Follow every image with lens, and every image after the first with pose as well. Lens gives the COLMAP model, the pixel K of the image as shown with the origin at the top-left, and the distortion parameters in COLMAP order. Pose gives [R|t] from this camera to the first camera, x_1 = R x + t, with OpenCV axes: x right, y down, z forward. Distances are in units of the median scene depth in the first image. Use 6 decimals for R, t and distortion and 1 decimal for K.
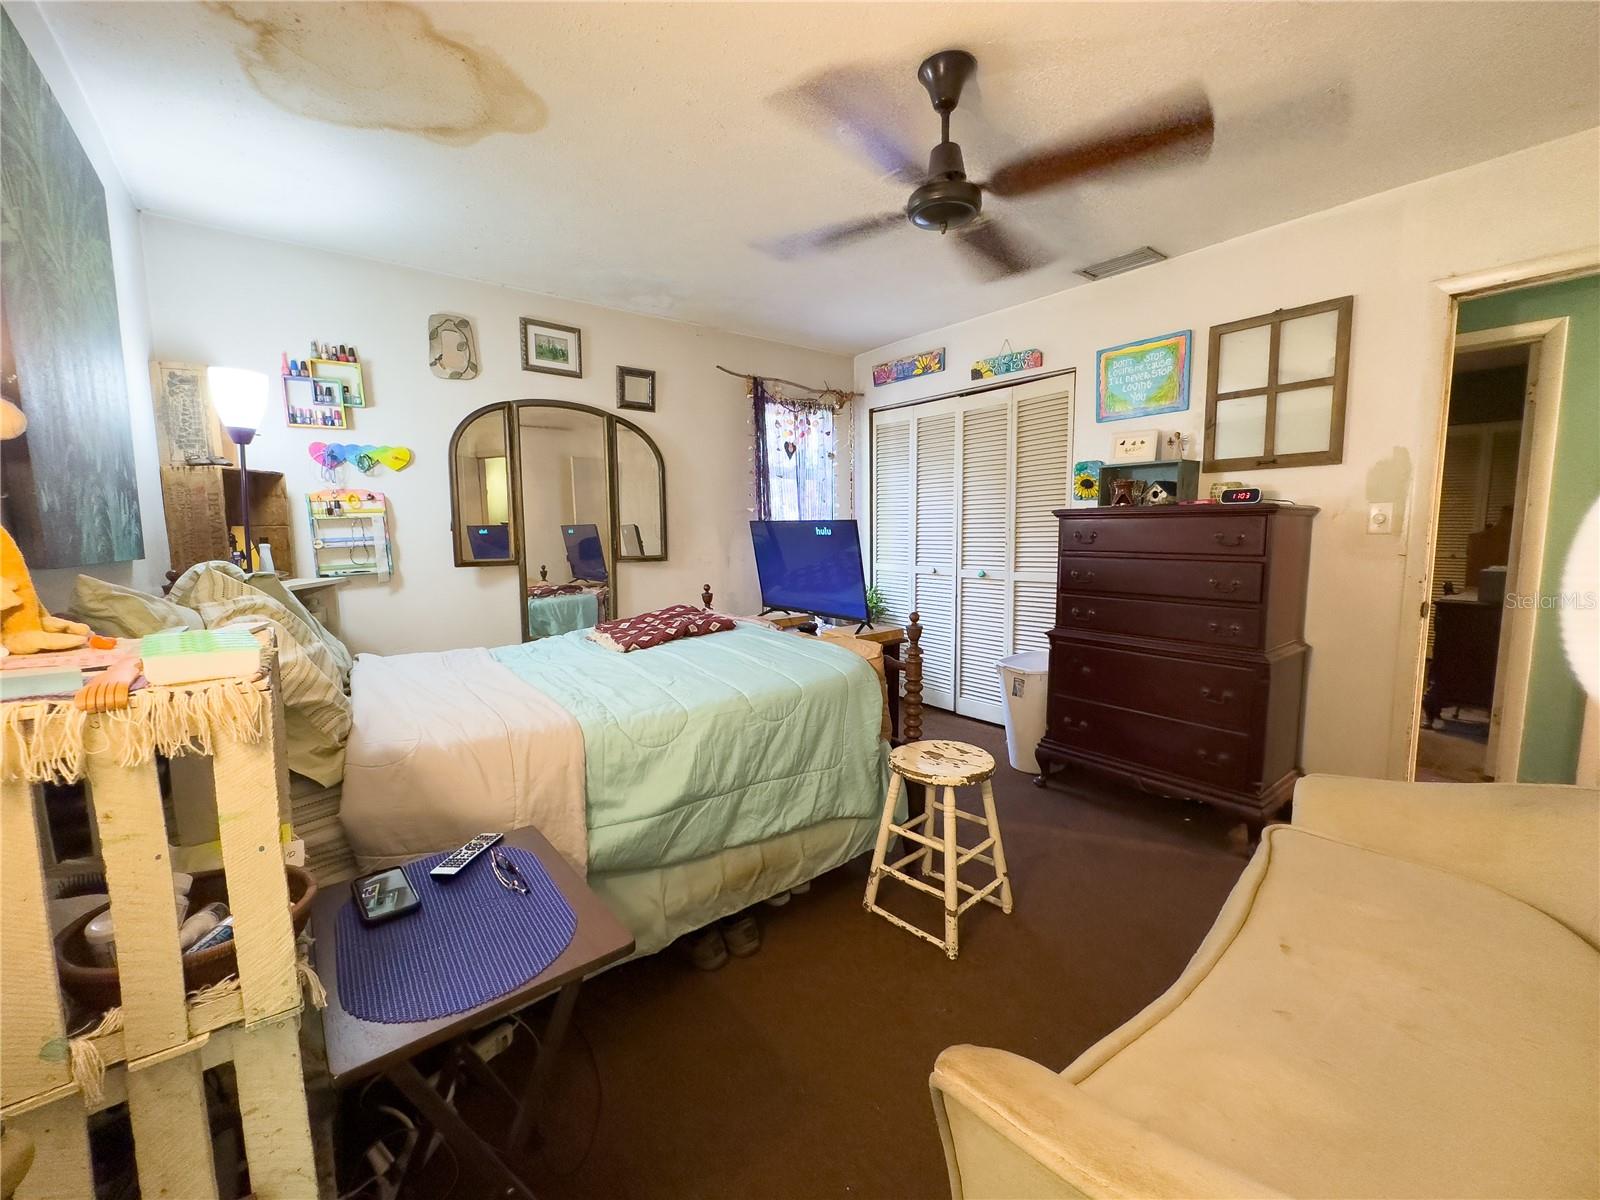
lens RADIAL K [[640.9, 0, 803.9], [0, 640.9, 601.8], [0, 0, 1]] dist [-0.003107, -0.004163]
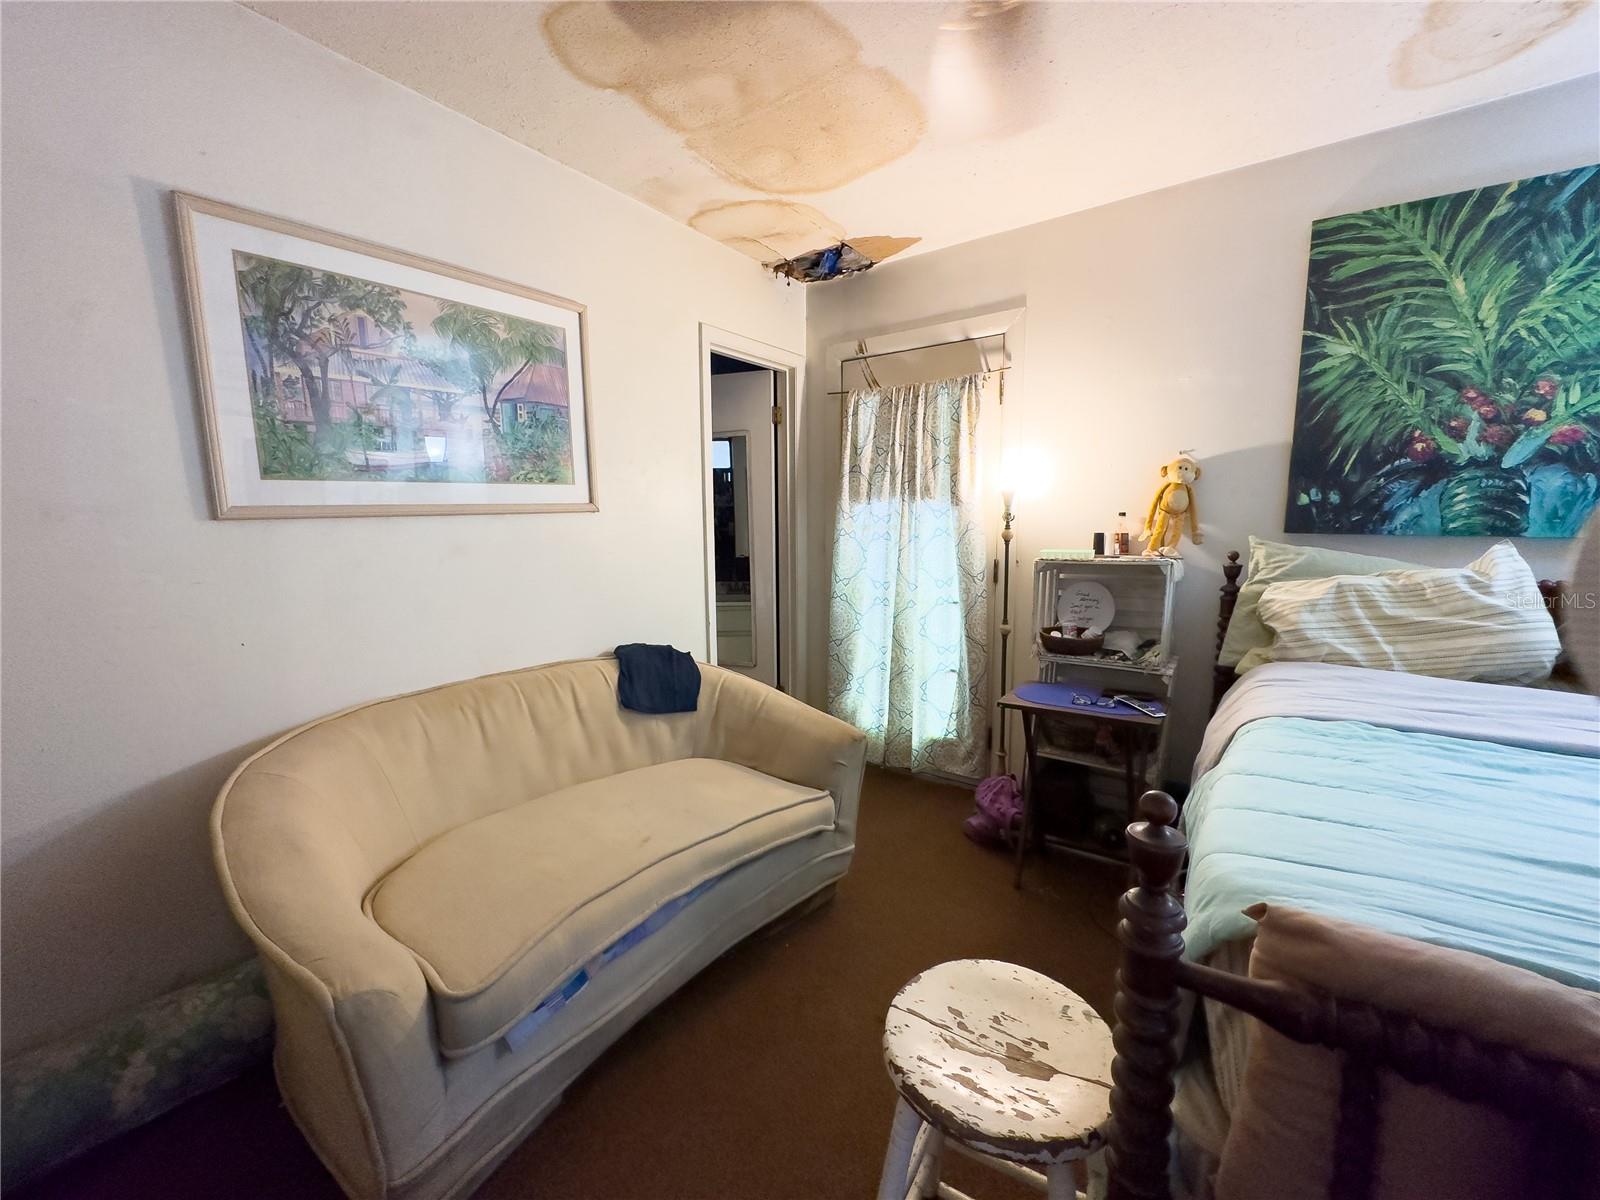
lens RADIAL K [[640.9, 0, 801.0], [0, 640.9, 601.2], [0, 0, 1]] dist [-0.003107, -0.004163]
pose [[-0.963506, 0.053726, -0.262240, 0.289211], [-0.010199, 0.971573, 0.236522, -0.102513], [0.267492, 0.230565, -0.935568, 0.840608]]
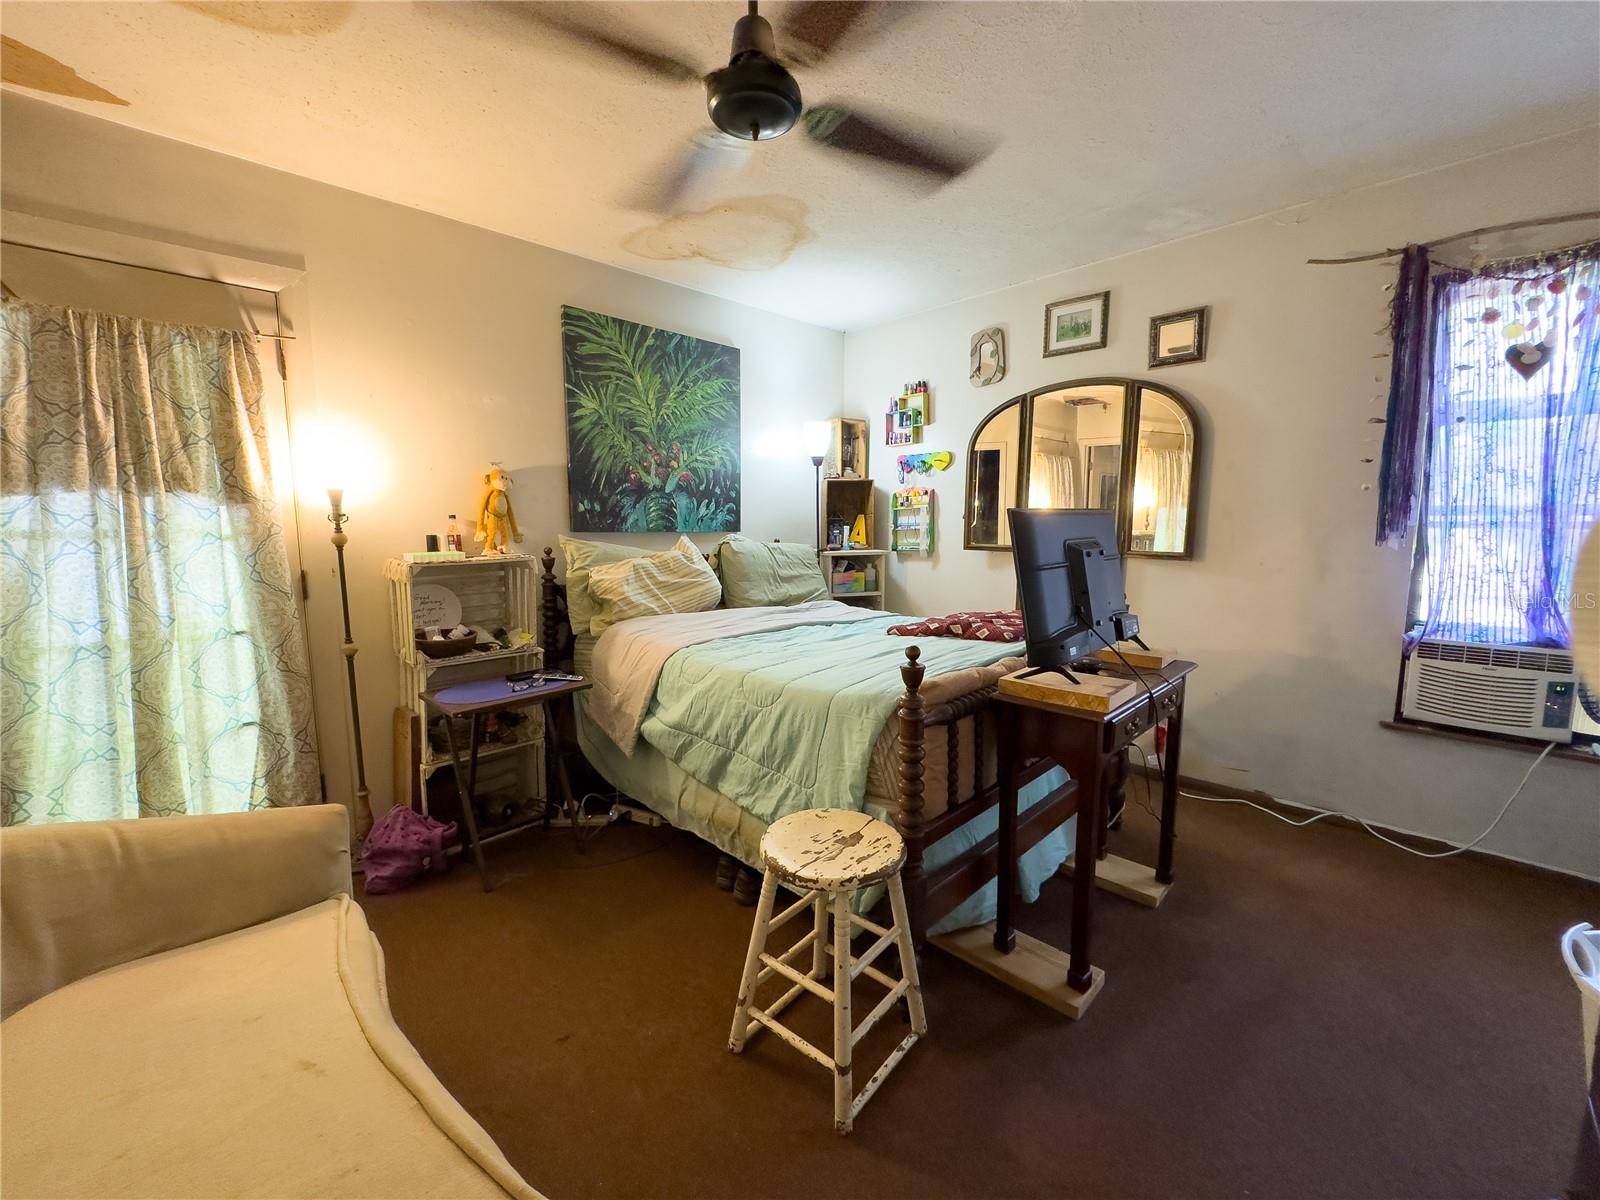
lens RADIAL K [[640.9, 0, 796.4], [0, 640.9, 603.1], [0, 0, 1]] dist [-0.003107, -0.004163]
pose [[0.106140, 0.138678, -0.984633, 0.567049], [-0.111302, 0.985661, 0.126825, -0.069430], [0.988102, 0.096130, 0.120053, 0.542179]]
